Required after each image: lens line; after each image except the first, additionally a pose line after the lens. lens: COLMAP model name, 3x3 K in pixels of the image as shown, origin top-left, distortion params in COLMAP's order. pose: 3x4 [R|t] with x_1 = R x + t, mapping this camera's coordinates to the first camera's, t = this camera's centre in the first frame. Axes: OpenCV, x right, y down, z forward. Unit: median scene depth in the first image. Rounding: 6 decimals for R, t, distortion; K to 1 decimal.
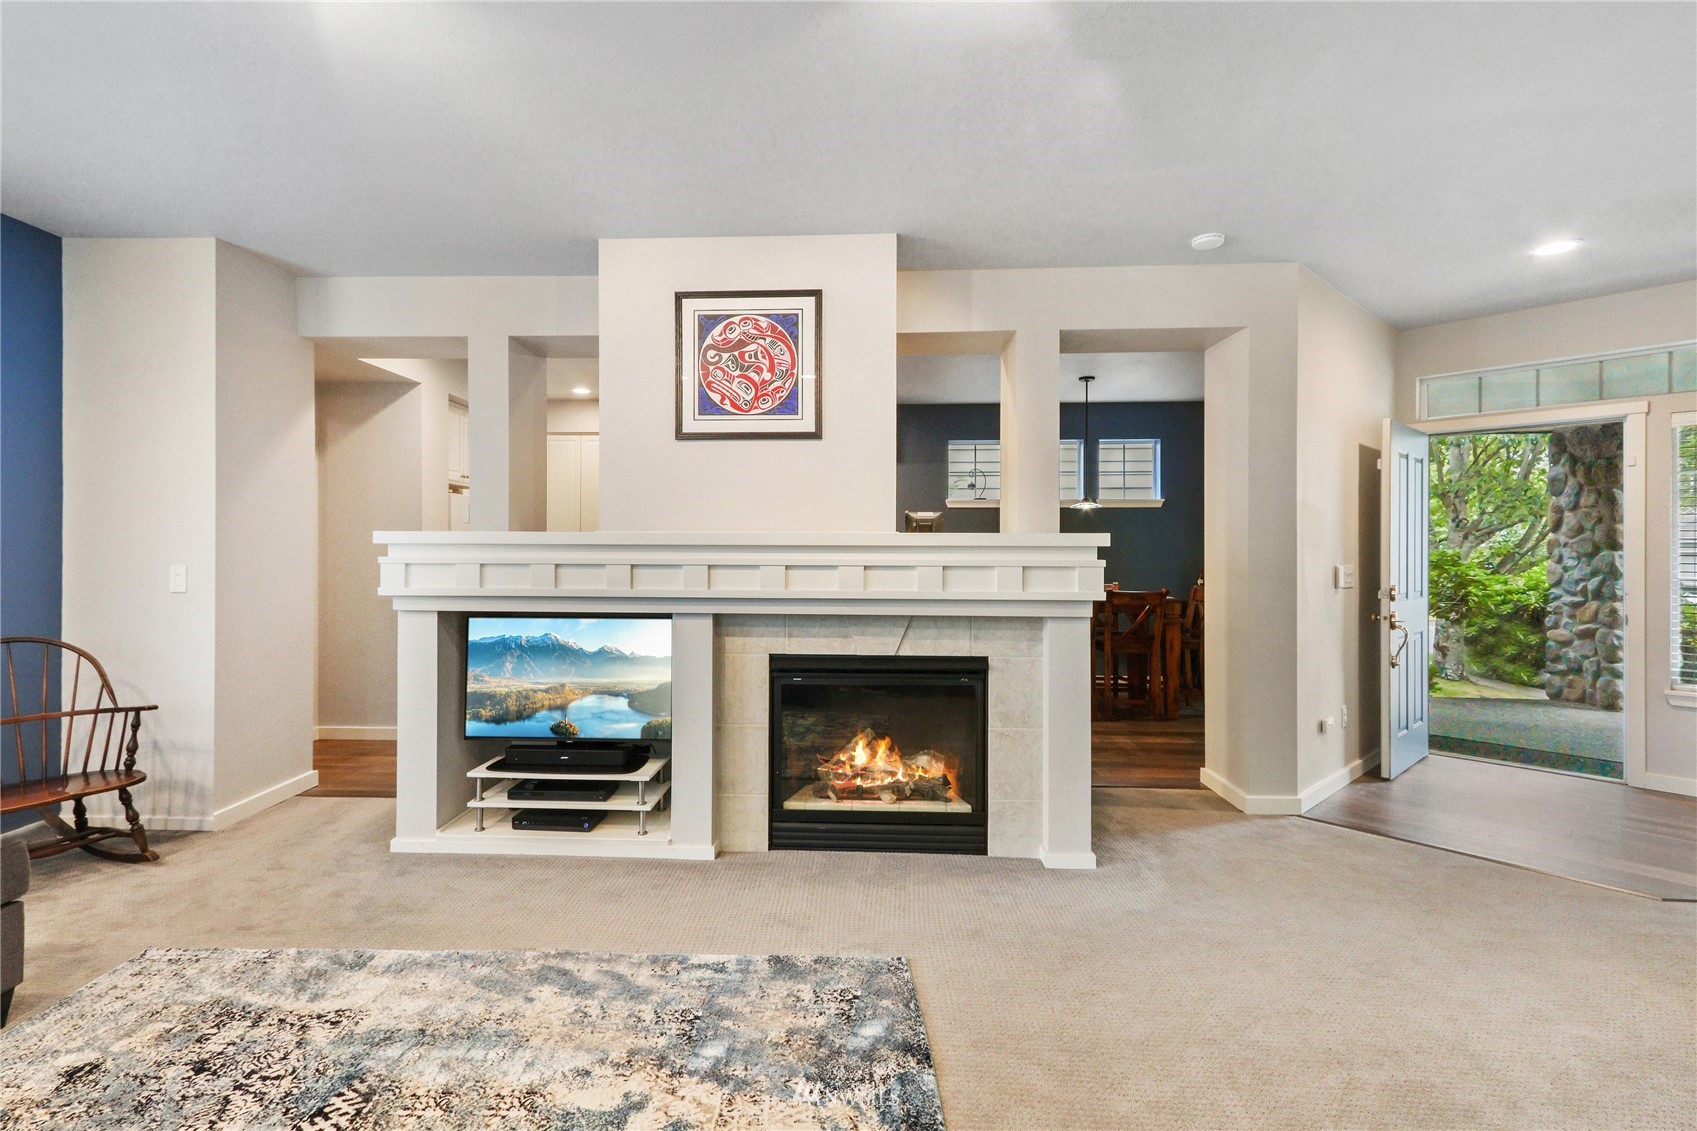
lens RADIAL K [[775.4, 0, 824.4], [0, 775.4, 554.1], [0, 0, 1]] dist [0.019683, -0.001119]
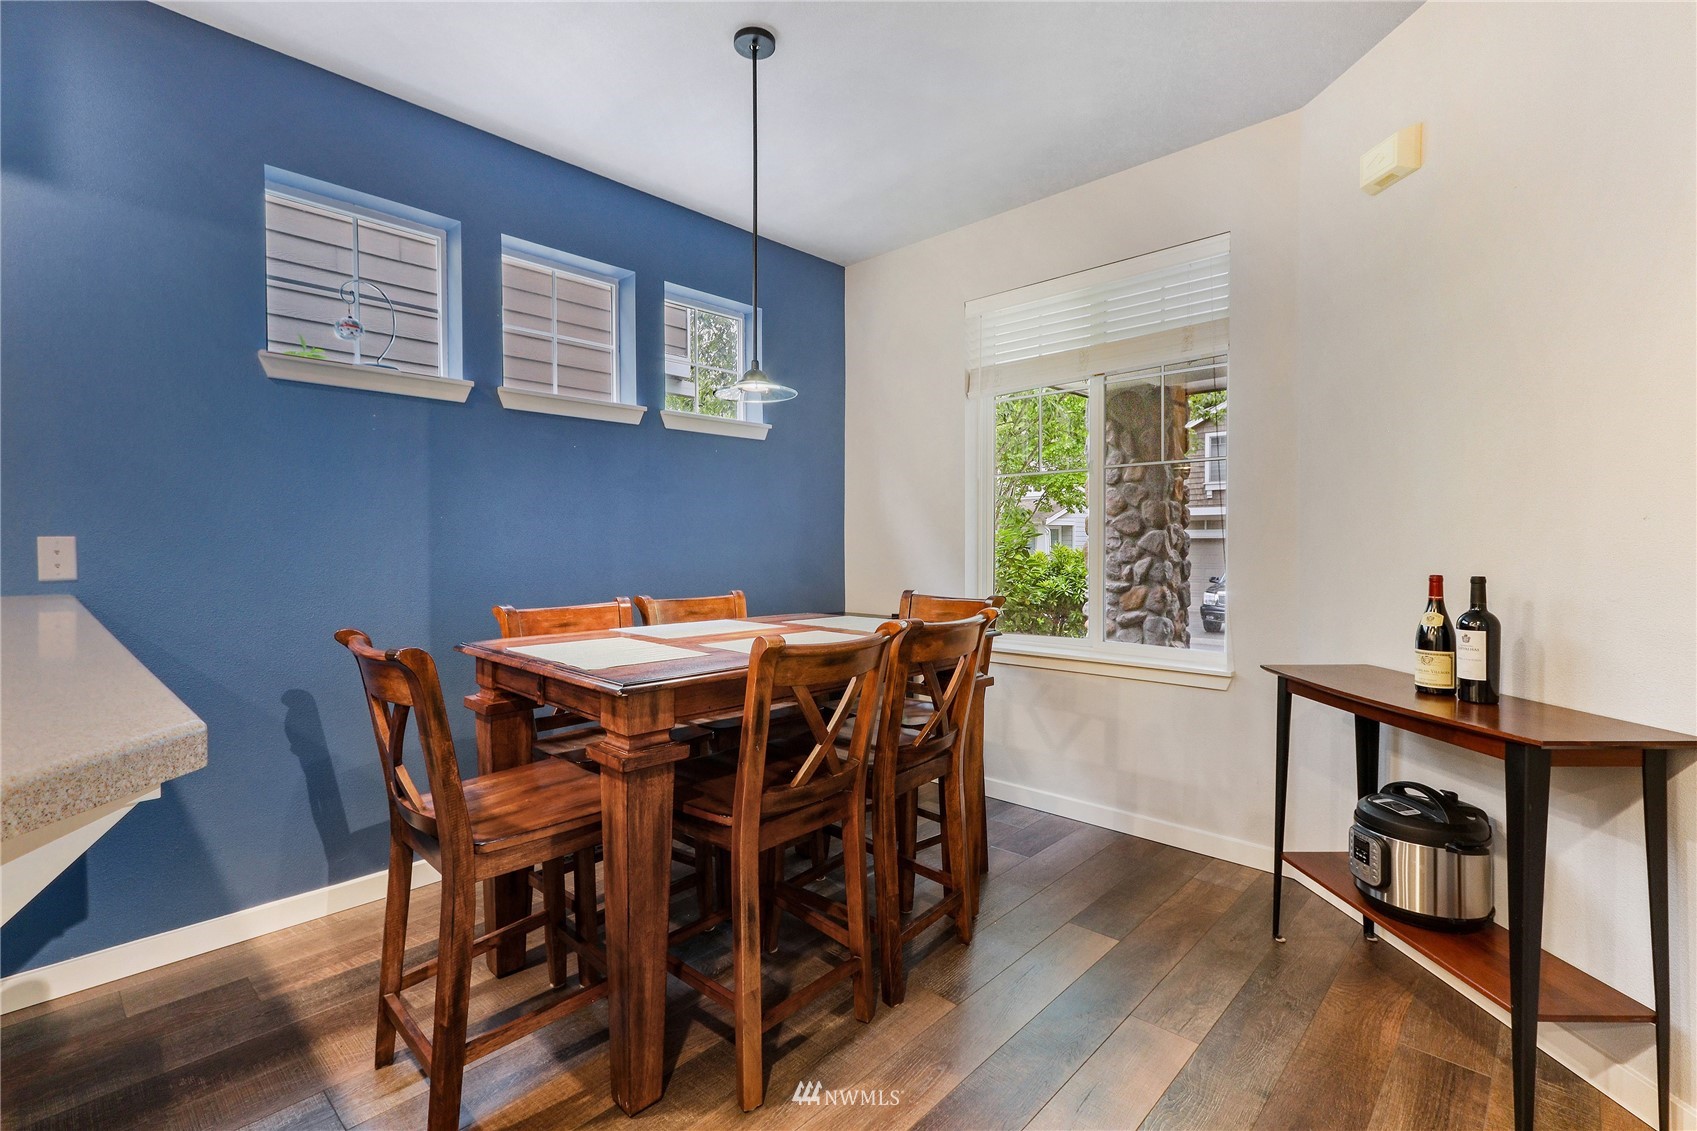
lens RADIAL K [[775.4, 0, 832.5], [0, 775.4, 548.3], [0, 0, 1]] dist [0.019683, -0.001119]
pose [[0.654755, -0.008288, 0.755796, 0.120371], [0.006141, 0.999965, 0.005645, 0.015674], [-0.755816, 0.000945, 0.654783, 1.097862]]
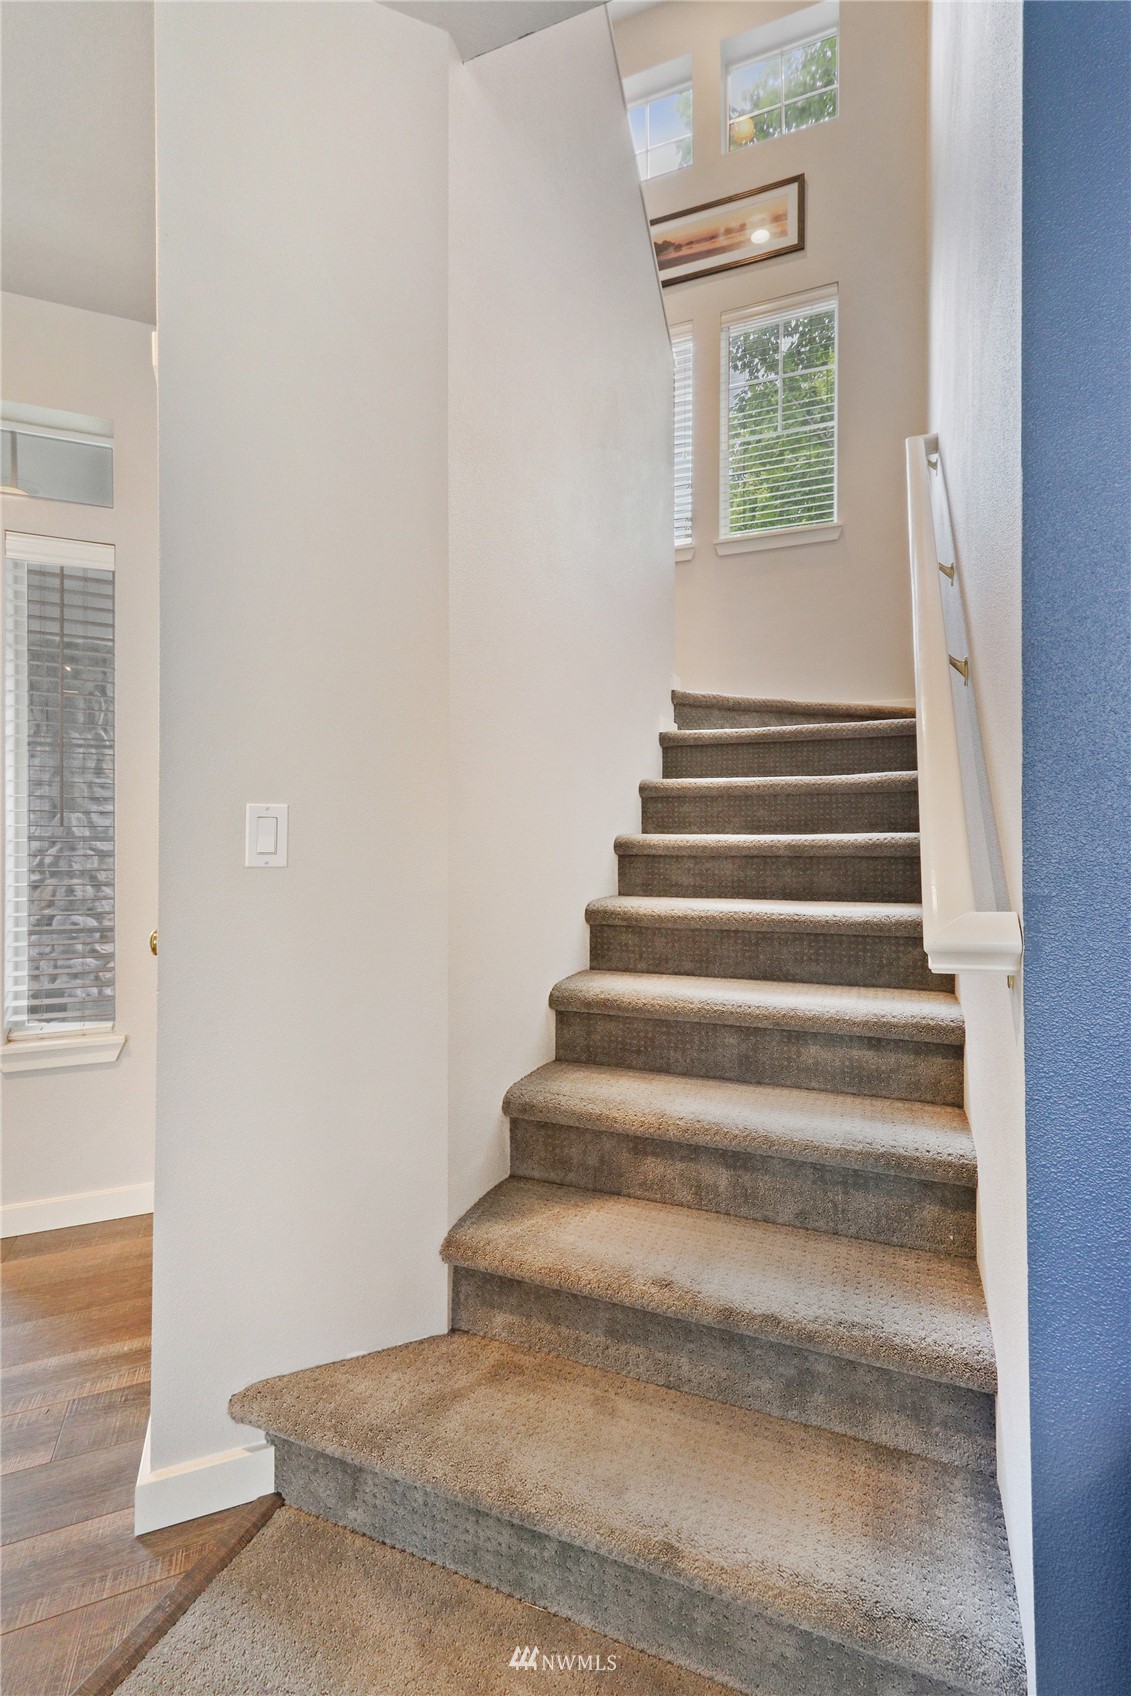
lens RADIAL K [[775.0, 0, 598.5], [0, 775.0, 832.2], [0, 0, 1]] dist [0.019683, -0.001119]
pose [[0.300160, -0.001285, 0.953888, 0.677613], [0.005922, 0.999982, -0.000516, 0.029761], [-0.953871, 0.005804, 0.300162, 0.450594]]
